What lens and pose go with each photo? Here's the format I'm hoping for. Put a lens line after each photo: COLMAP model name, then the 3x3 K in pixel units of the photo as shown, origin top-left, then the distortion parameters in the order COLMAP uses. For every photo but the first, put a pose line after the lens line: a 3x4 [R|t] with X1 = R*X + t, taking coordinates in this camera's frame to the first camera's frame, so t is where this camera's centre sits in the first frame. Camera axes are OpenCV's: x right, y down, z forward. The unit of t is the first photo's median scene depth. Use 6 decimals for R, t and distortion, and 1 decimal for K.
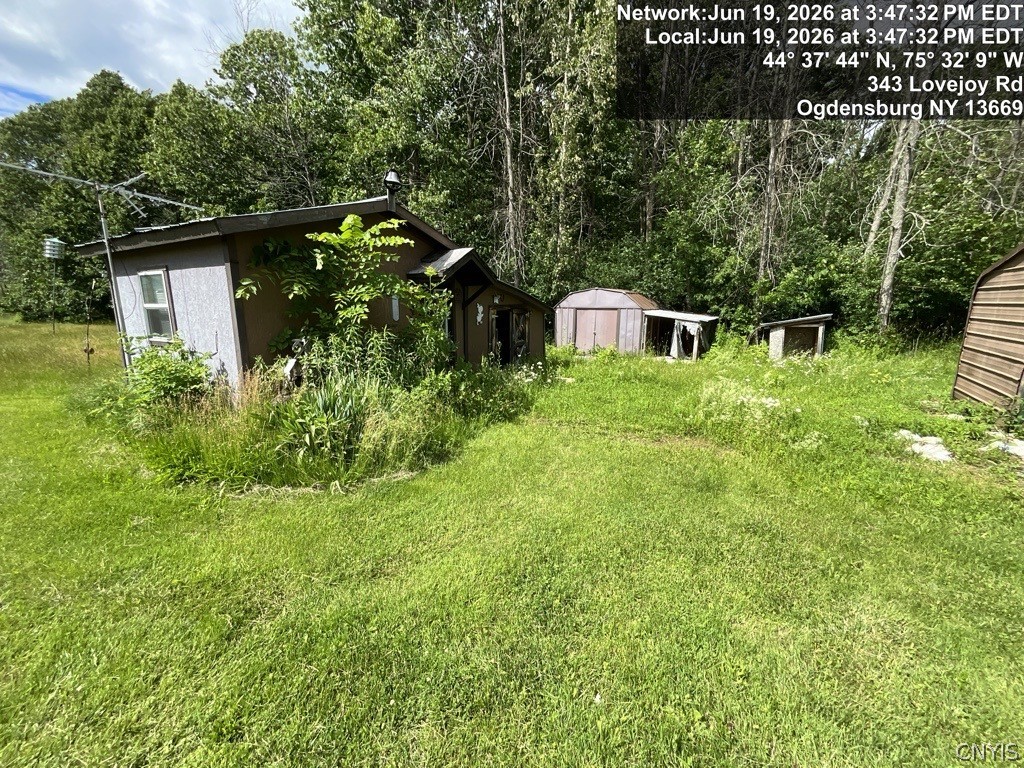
lens RADIAL K [[412.6, 0, 513.4], [0, 412.6, 380.7], [0, 0, 1]] dist [-0.000027, -0.000487]
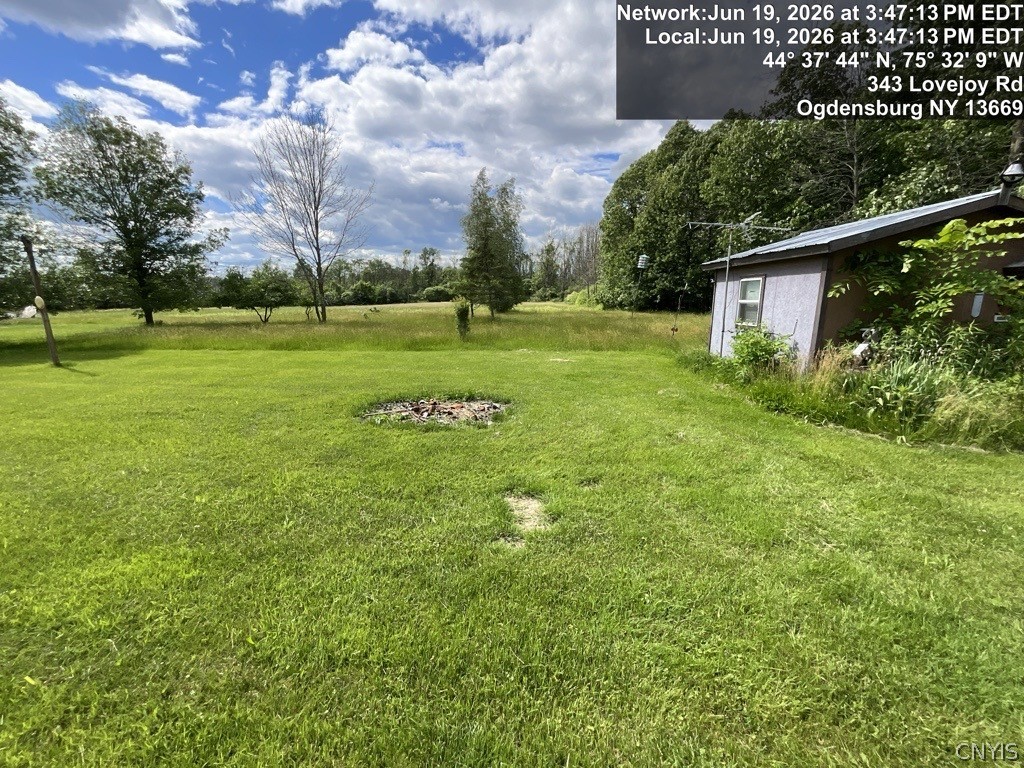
lens RADIAL K [[412.6, 0, 513.4], [0, 412.6, 380.7], [0, 0, 1]] dist [-0.000027, -0.000487]
pose [[0.497620, 0.163177, -0.851908, 0.034954], [-0.145526, 0.983930, 0.103460, 0.083511], [0.855100, 0.072492, 0.513369, -0.561894]]
